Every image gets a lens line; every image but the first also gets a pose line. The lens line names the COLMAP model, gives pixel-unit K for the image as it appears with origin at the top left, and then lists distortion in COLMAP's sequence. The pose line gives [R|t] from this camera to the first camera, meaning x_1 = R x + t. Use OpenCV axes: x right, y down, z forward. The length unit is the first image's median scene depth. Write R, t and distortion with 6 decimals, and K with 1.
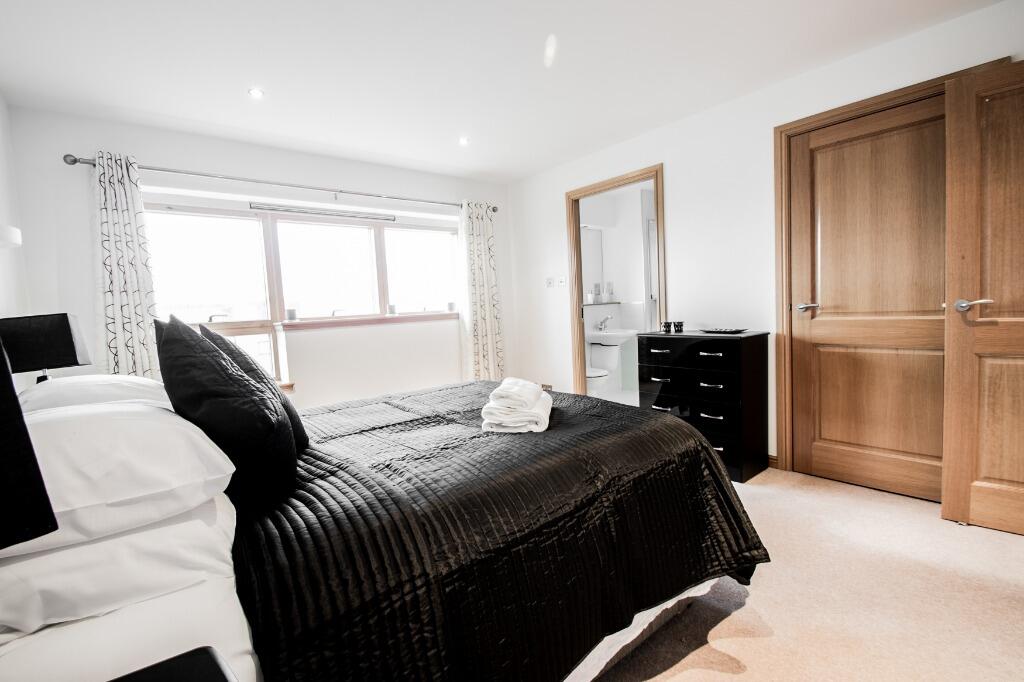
lens RADIAL K [[451.4, 0, 500.7], [0, 451.4, 338.1], [0, 0, 1]] dist [0.013277, -0.016043]
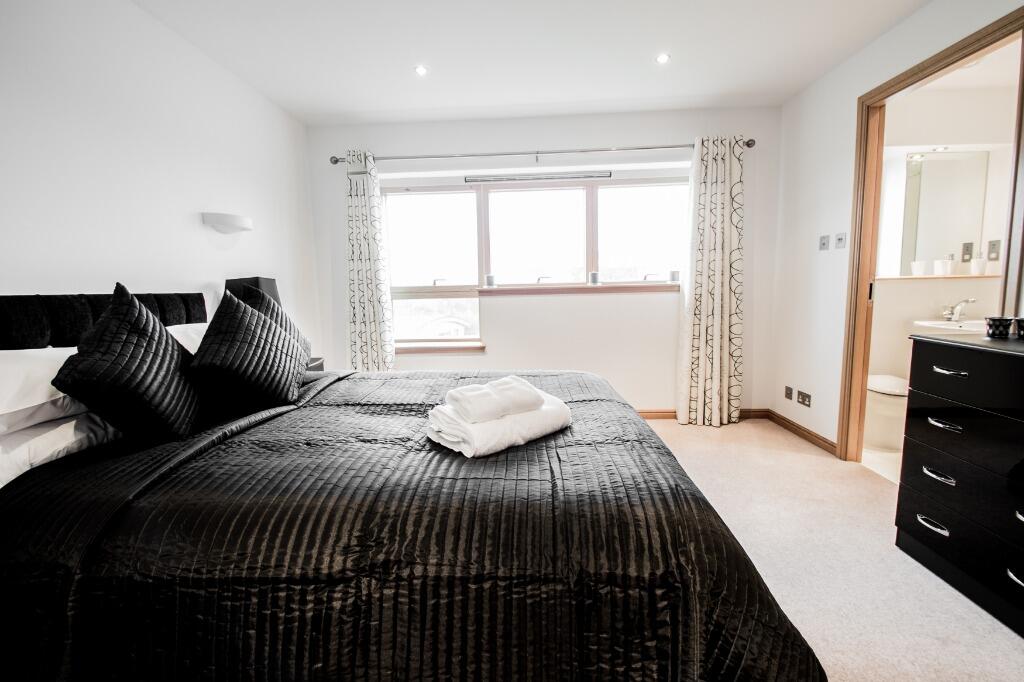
lens RADIAL K [[448.6, 0, 463.4], [0, 448.6, 345.7], [0, 0, 1]] dist [0.003601, 0.000165]
pose [[0.740503, 0.125982, -0.660139, 0.197452], [-0.062580, 0.990931, 0.118912, -0.021811], [0.669133, -0.046743, 0.741671, 0.165210]]
